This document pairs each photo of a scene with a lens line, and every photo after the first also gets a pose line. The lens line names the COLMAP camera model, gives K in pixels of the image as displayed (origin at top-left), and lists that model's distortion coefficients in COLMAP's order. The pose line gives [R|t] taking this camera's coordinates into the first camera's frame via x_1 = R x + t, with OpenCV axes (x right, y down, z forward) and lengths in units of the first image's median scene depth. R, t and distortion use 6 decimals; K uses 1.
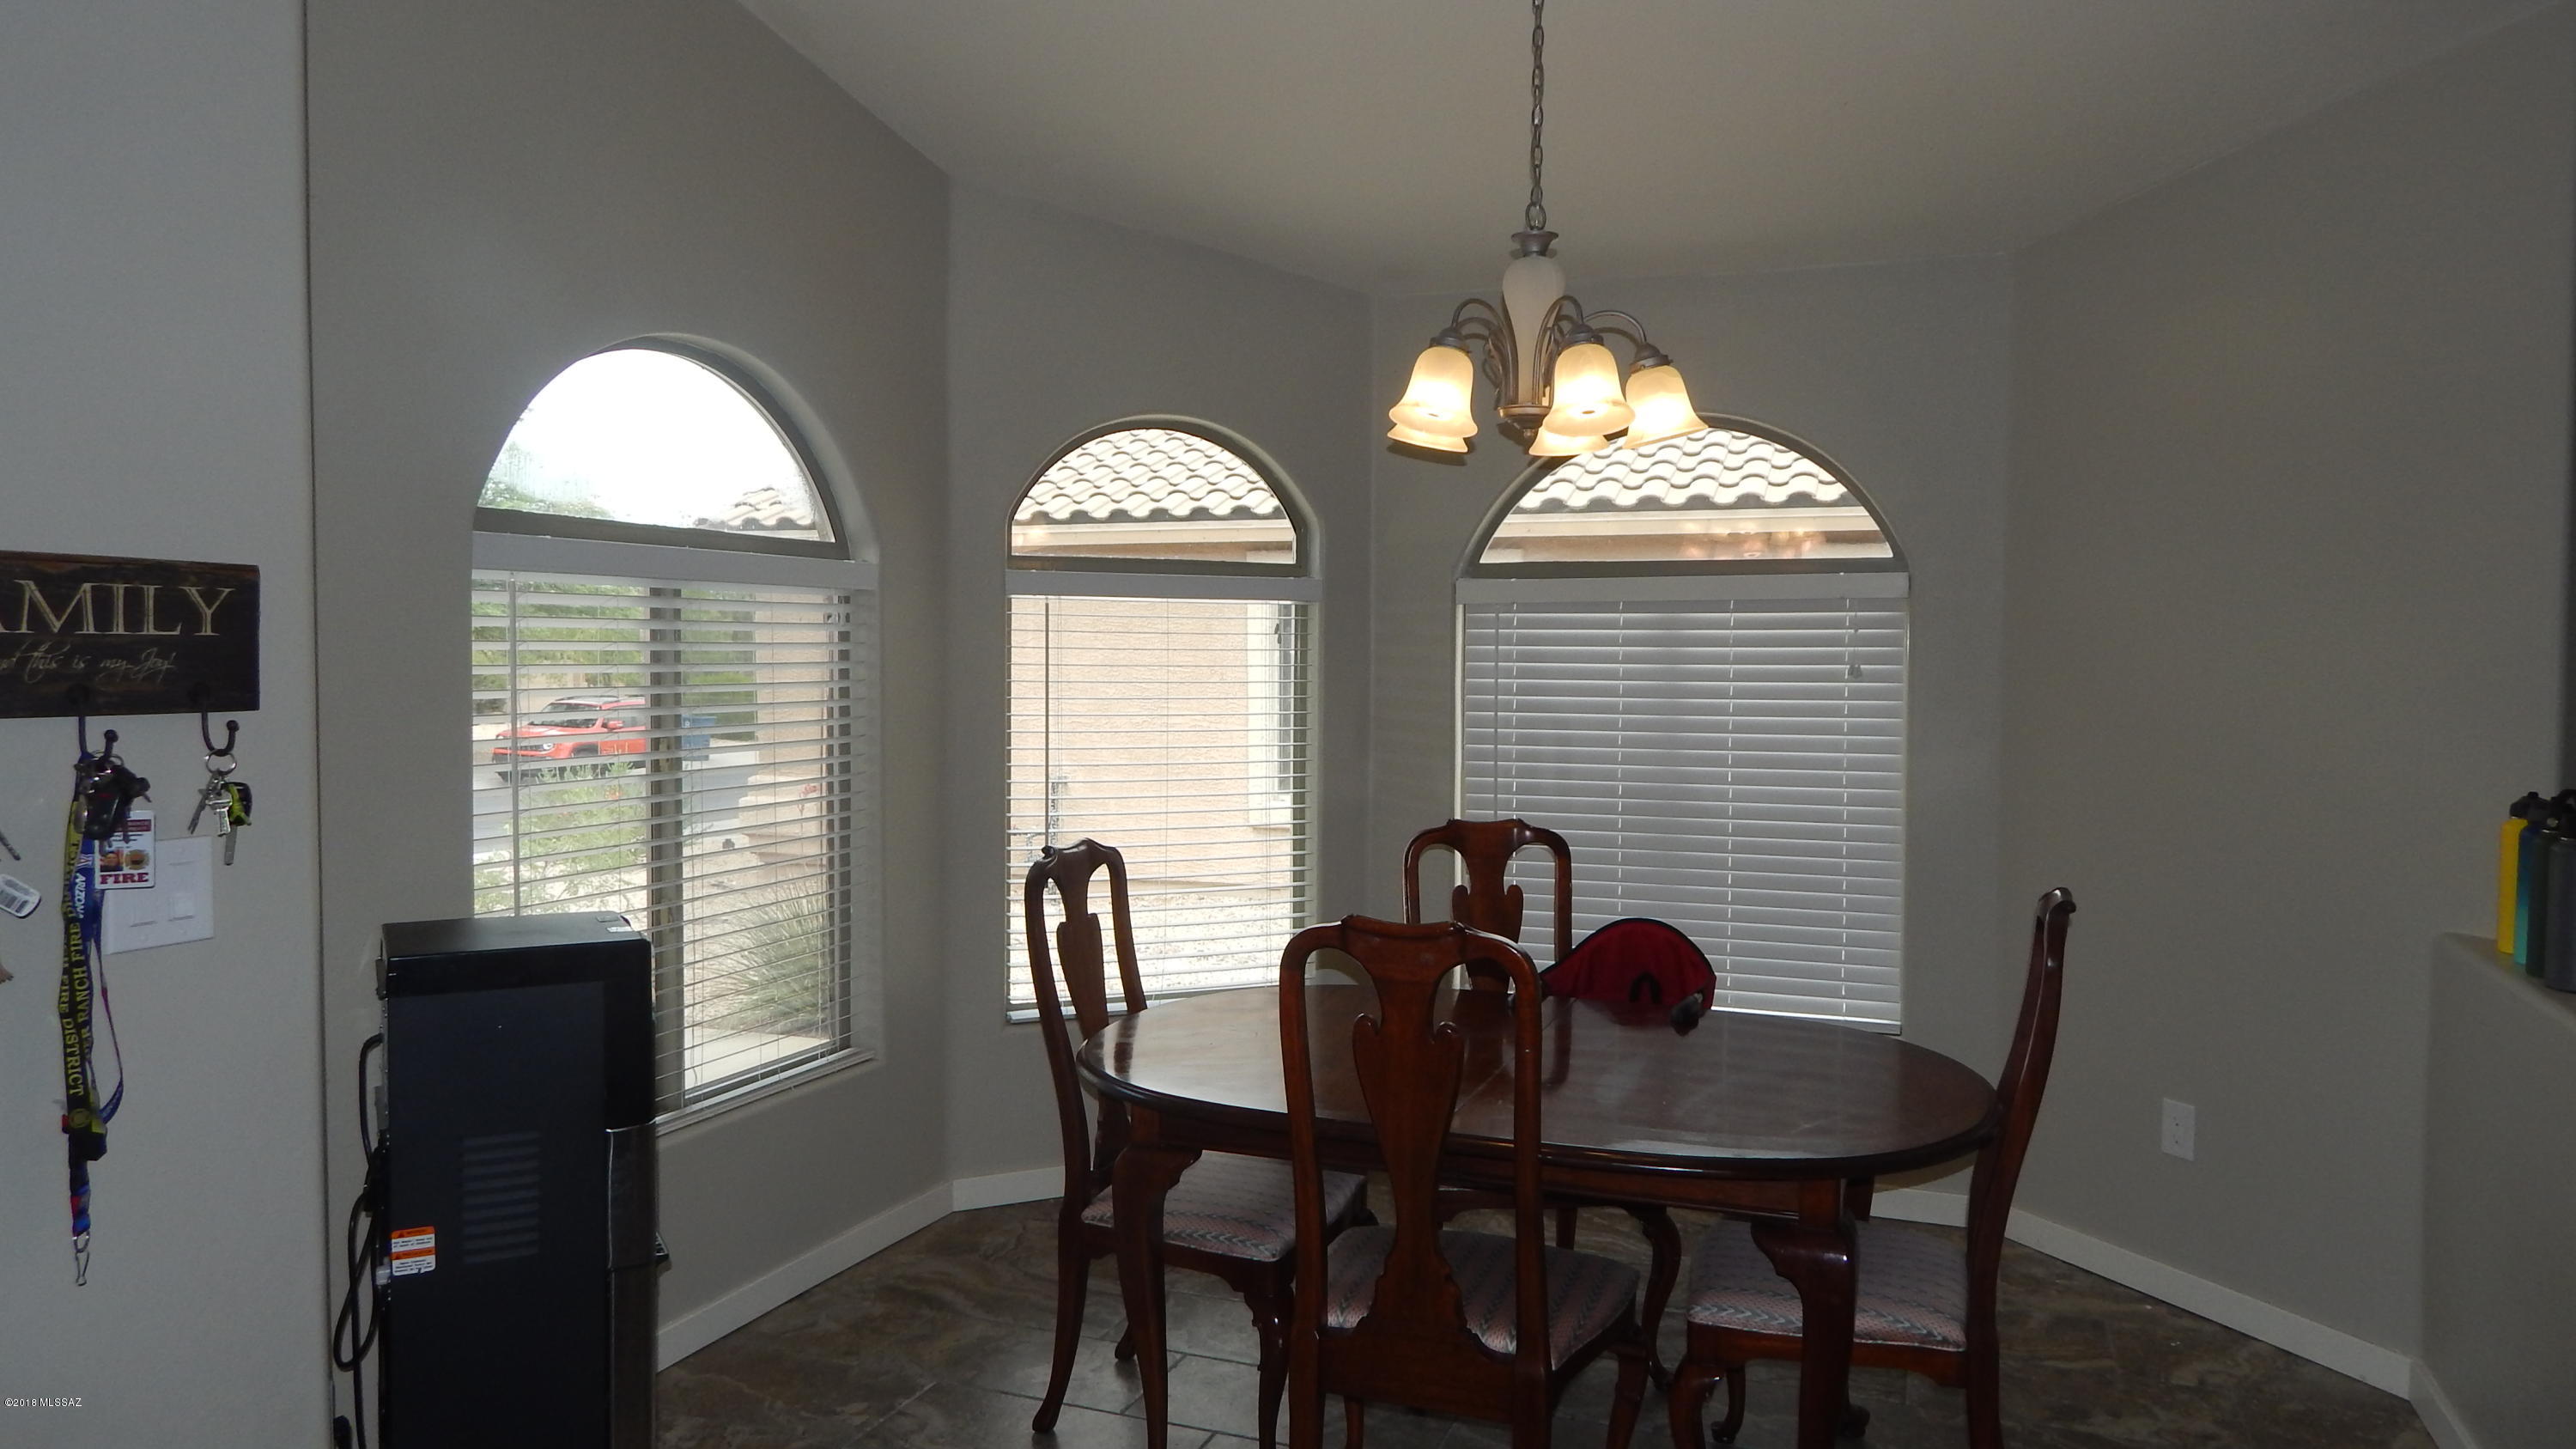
lens RADIAL K [[1691.9, 0, 1288.0], [0, 1691.9, 724.5], [0, 0, 1]] dist [0.005390, -0.001169]
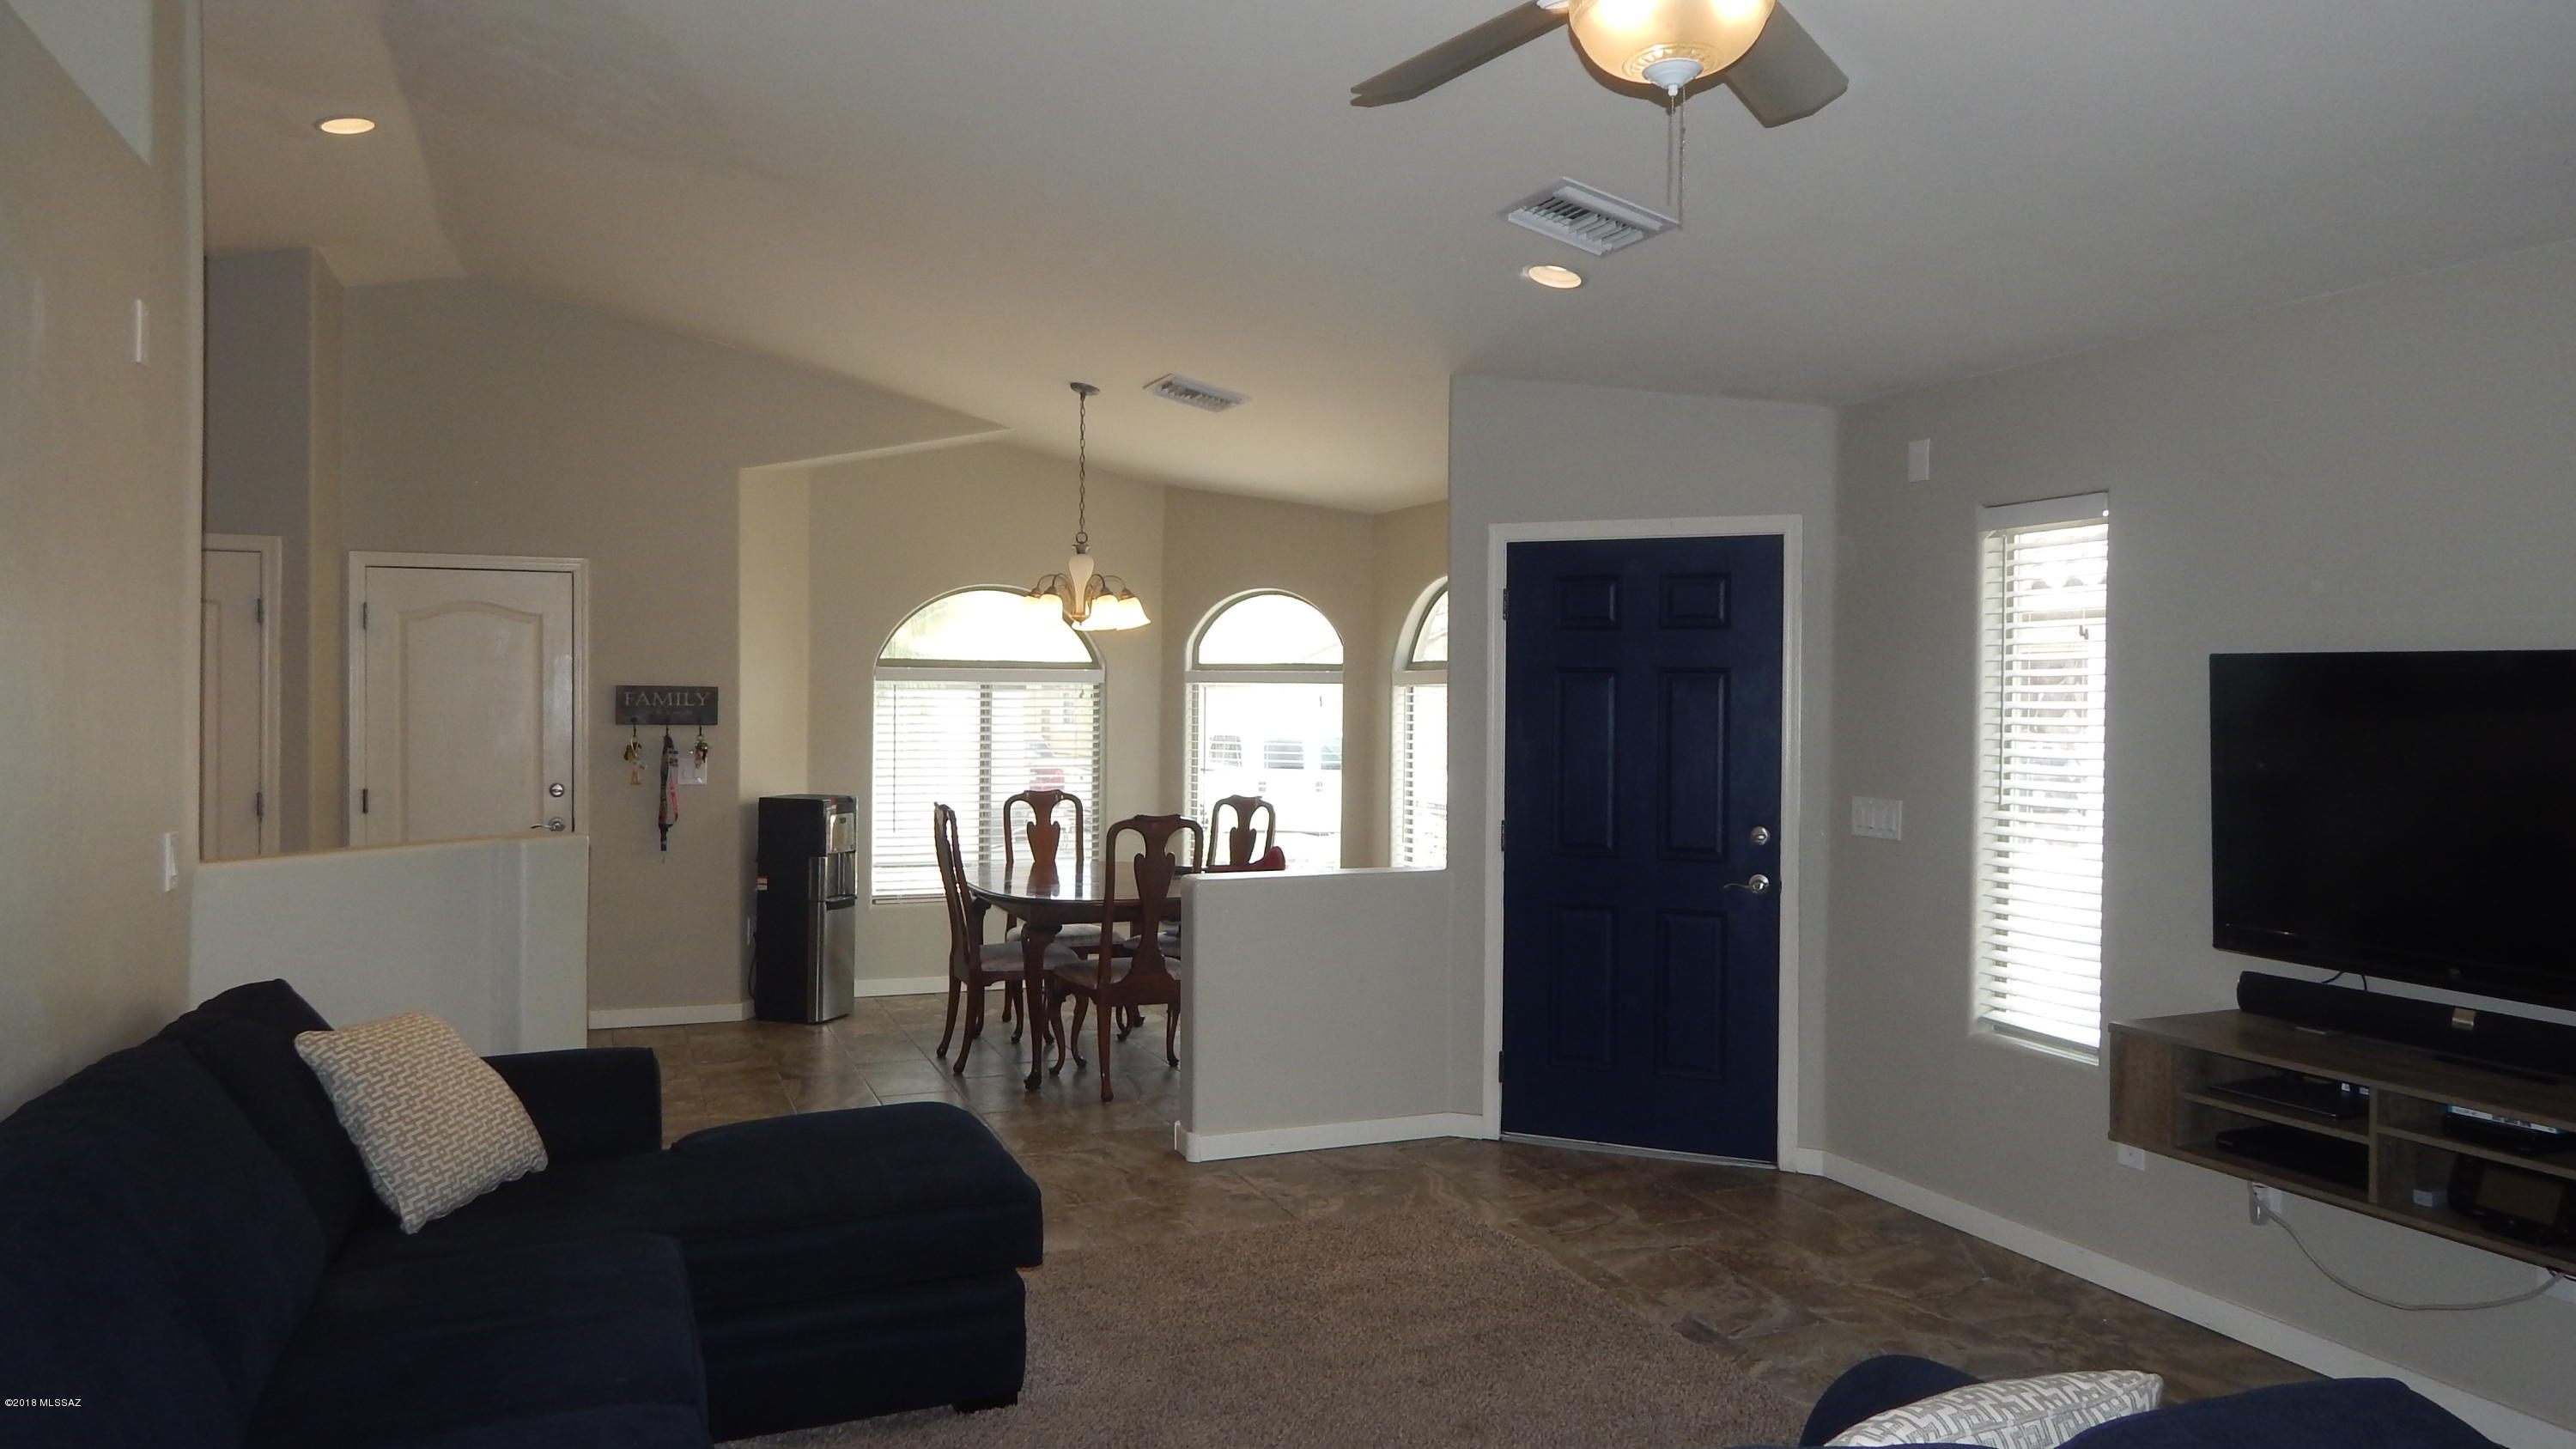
lens RADIAL K [[1667.3, 0, 1283.5], [0, 1667.3, 713.4], [0, 0, 1]] dist [-0.009817, -0.003521]
pose [[0.685485, 0.009427, -0.728026, 3.063459], [-0.038694, 0.998975, -0.023497, 0.004170], [0.727058, 0.044277, 0.685147, -0.647666]]
